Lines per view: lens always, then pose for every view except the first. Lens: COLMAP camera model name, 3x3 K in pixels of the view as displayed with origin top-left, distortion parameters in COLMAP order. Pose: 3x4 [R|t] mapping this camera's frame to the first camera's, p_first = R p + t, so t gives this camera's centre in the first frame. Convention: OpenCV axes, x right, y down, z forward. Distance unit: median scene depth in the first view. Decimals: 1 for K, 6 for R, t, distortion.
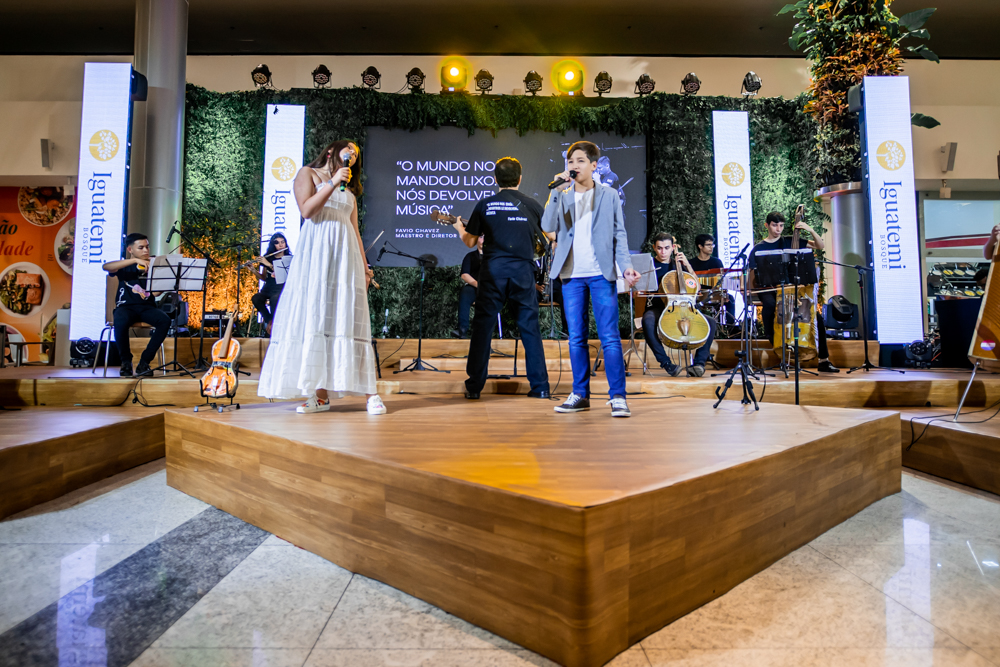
lens RADIAL K [[659.7, 0, 494.8], [0, 659.7, 297.1], [0, 0, 1]] dist [-0.037466, 0.029516]
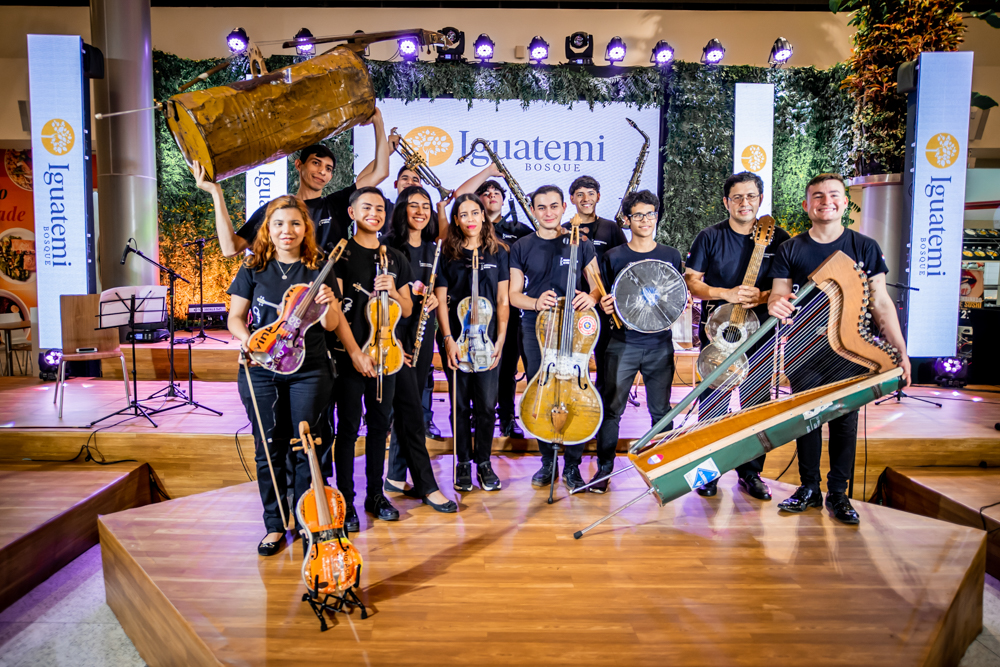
lens RADIAL K [[616.0, 0, 484.7], [0, 616.0, 320.8], [0, 0, 1]] dist [-0.032926, 0.024814]
pose [[0.999874, 0.009223, -0.012900, -0.001130], [-0.007255, 0.989398, 0.145045, -0.084127], [0.014101, -0.144933, 0.989341, 0.119036]]
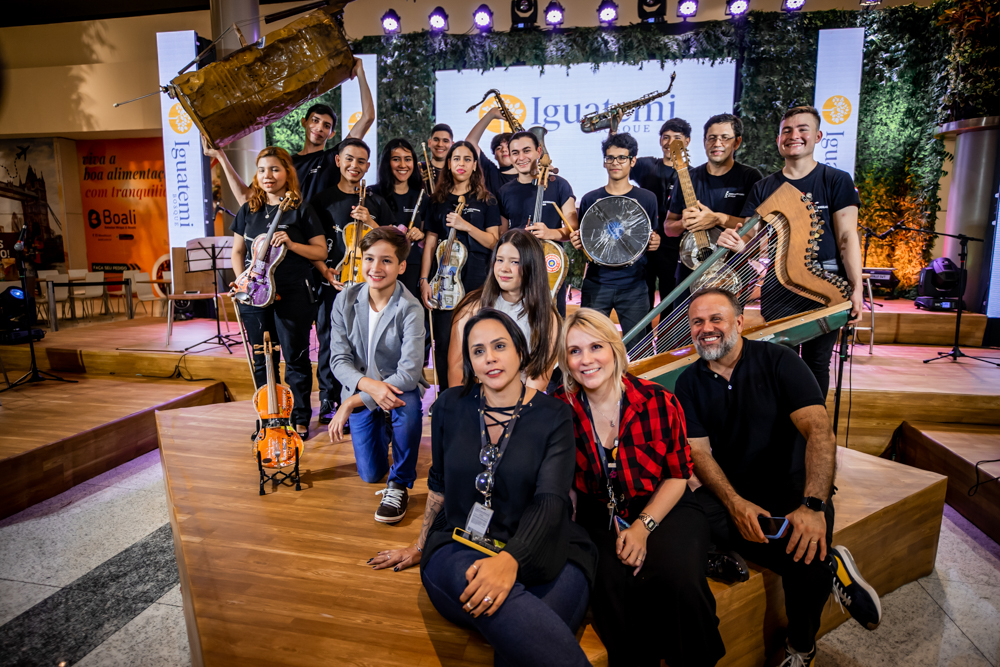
lens RADIAL K [[583.7, 0, 495.6], [0, 583.7, 327.9], [0, 0, 1]] dist [-0.033827, 0.026161]
pose [[0.975699, 0.035673, -0.216192, 0.101692], [0.009840, 0.978529, 0.205875, -0.065200], [0.218895, -0.202999, 0.954399, 0.110009]]
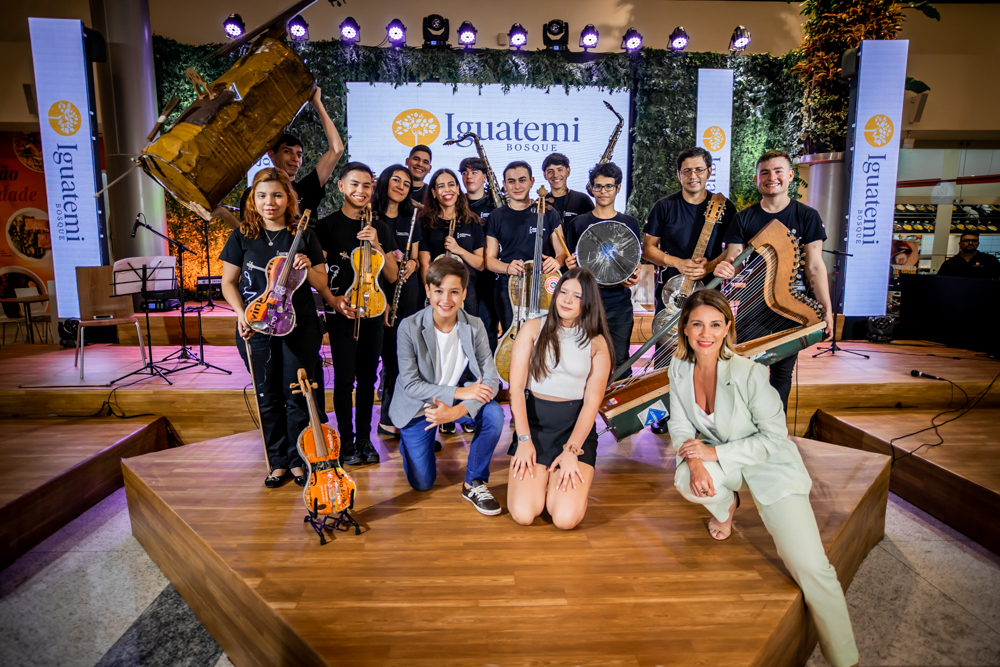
lens RADIAL K [[565.9, 0, 495.3], [0, 565.9, 327.9], [0, 0, 1]] dist [-0.032193, 0.024302]
pose [[0.999782, -0.002397, 0.020736, 0.007437], [-0.001889, 0.978918, 0.204244, -0.078401], [-0.020789, -0.204239, 0.978700, 0.104535]]
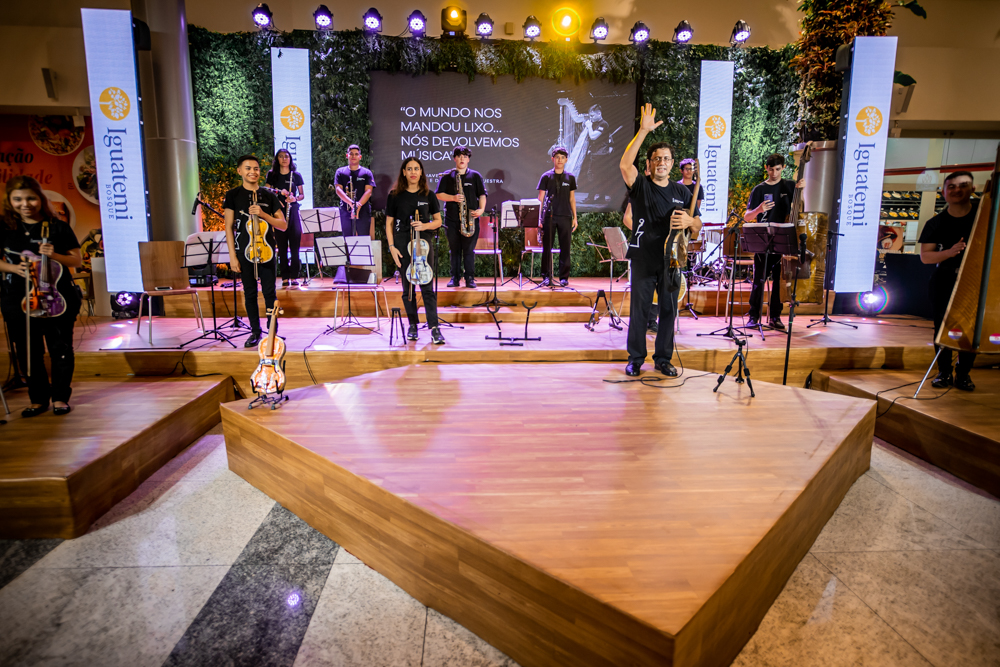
lens RADIAL K [[565.9, 0, 495.3], [0, 565.9, 327.9], [0, 0, 1]] dist [-0.032193, 0.024302]
pose [[0.999213, -0.002391, 0.039601, -0.036897], [-0.006622, 0.974128, 0.225899, -0.072260], [-0.039116, -0.225983, 0.973346, 0.044878]]
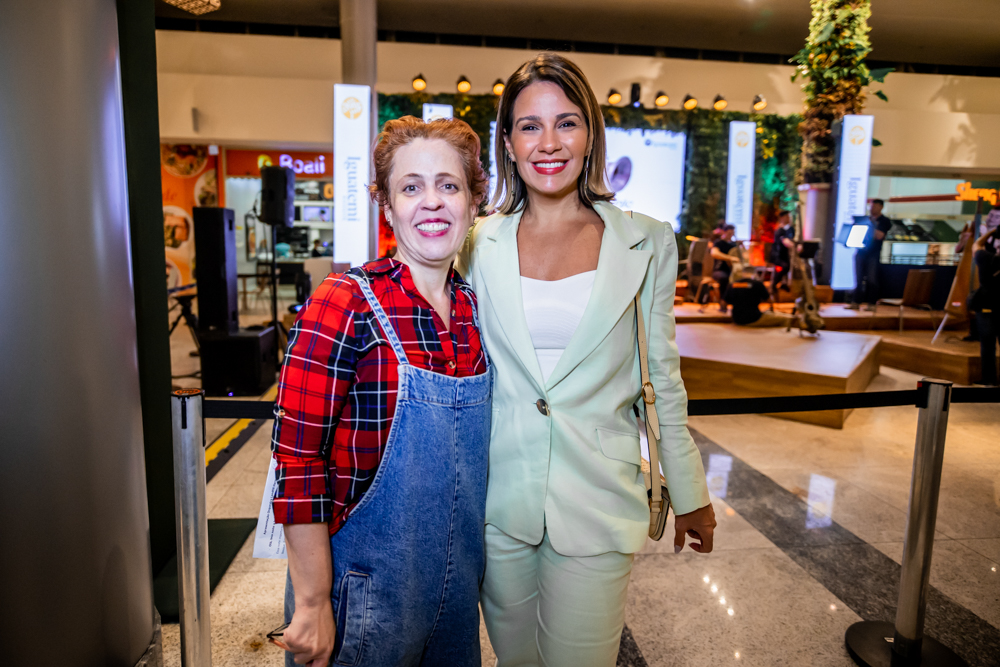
lens RADIAL K [[565.9, 0, 495.3], [0, 565.9, 327.9], [0, 0, 1]] dist [-0.032193, 0.024302]
pose [[0.993793, -0.001080, 0.111243, -0.348302], [-0.020619, 0.980839, 0.193726, -0.072696], [-0.109321, -0.194817, 0.974728, -0.257064]]
